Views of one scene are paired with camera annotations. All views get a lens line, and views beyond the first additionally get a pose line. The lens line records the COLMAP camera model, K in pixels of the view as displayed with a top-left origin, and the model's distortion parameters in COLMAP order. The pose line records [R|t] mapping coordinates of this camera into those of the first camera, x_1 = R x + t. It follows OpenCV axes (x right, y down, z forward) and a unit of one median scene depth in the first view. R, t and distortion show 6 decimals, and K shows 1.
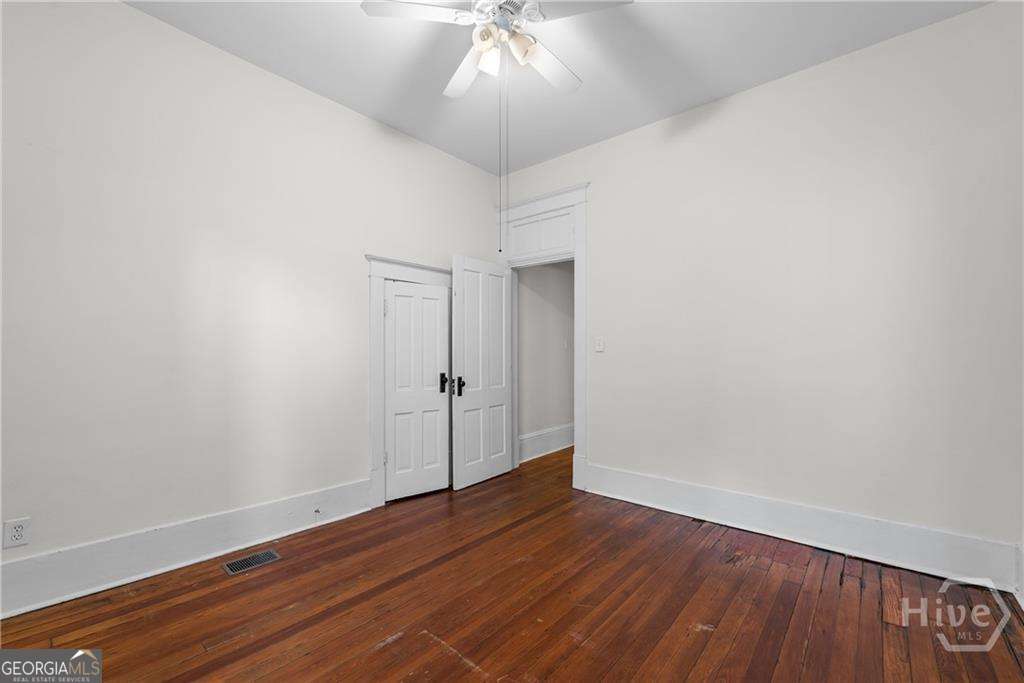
lens RADIAL K [[437.2, 0, 511.4], [0, 437.2, 338.6], [0, 0, 1]] dist [-0.000577, 0.000010]
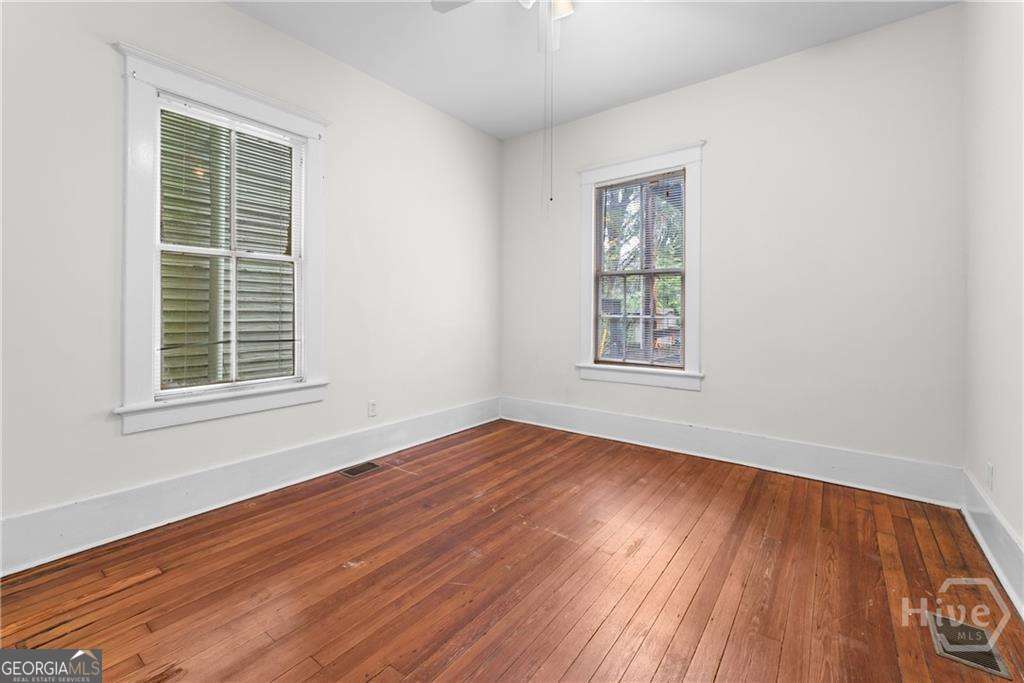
lens RADIAL K [[430.2, 0, 511.0], [0, 430.2, 320.4], [0, 0, 1]] dist [-0.003606, -0.000412]
pose [[-0.998692, -0.007961, -0.050514, 0.088069], [-0.007740, 0.999960, -0.004557, 0.055750], [0.050548, -0.004160, -0.998713, 1.540722]]
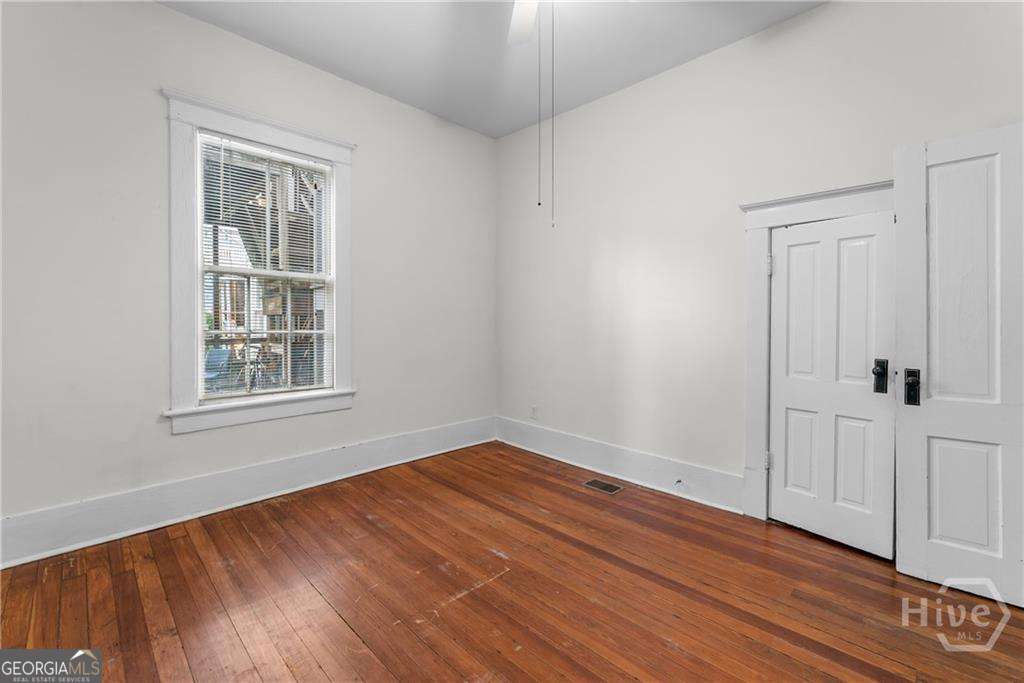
lens RADIAL K [[430.2, 0, 511.0], [0, 430.2, 320.4], [0, 0, 1]] dist [-0.003606, -0.000412]
pose [[-0.074075, -0.008917, -0.997213, 0.671518], [0.025035, 0.999628, -0.010798, 0.030039], [0.996938, -0.025765, -0.073824, 0.815521]]
